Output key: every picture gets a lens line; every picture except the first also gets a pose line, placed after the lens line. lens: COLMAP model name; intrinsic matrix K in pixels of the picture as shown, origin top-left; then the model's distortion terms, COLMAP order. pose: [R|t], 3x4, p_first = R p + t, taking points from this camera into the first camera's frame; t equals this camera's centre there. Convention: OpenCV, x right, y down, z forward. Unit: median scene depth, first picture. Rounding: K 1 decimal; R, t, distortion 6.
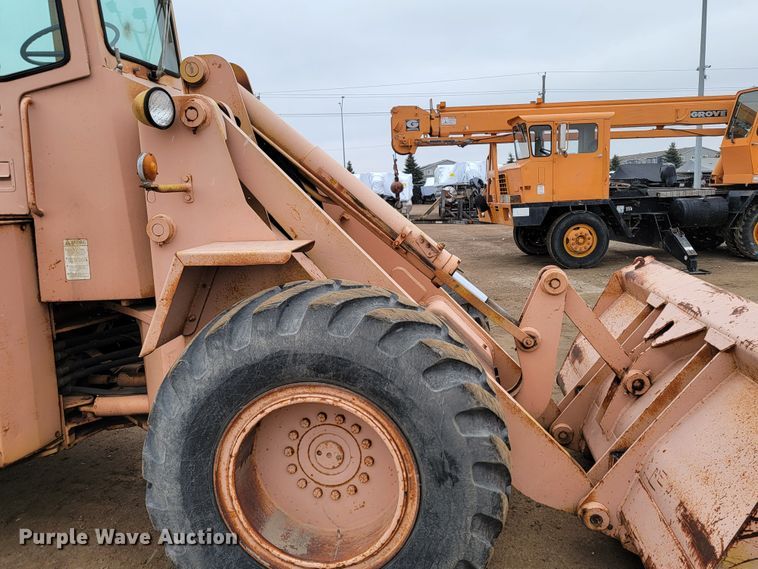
lens RADIAL K [[626.5, 0, 379.0], [0, 626.5, 284.5], [0, 0, 1]] dist [0.063851, -0.011330]
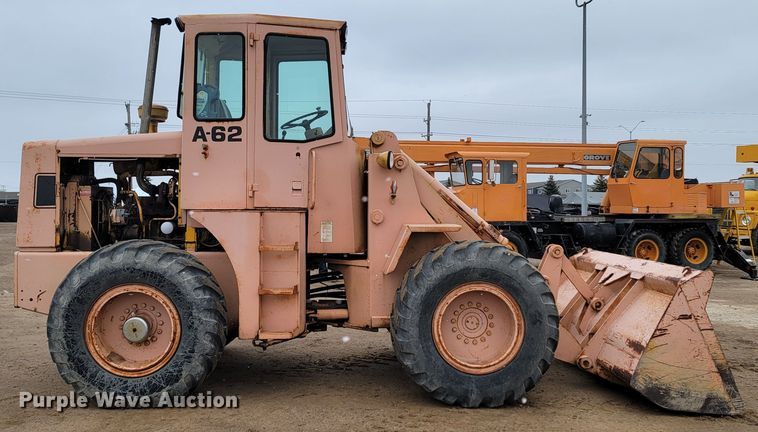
lens RADIAL K [[718.0, 0, 352.5], [0, 718.0, 216.3], [0, 0, 1]] dist [0.077737, -0.013911]
pose [[0.985415, 0.035168, 0.166492, -0.729383], [-0.010878, 0.989429, -0.144610, 0.220242], [-0.169818, 0.140690, 0.975381, -1.108927]]
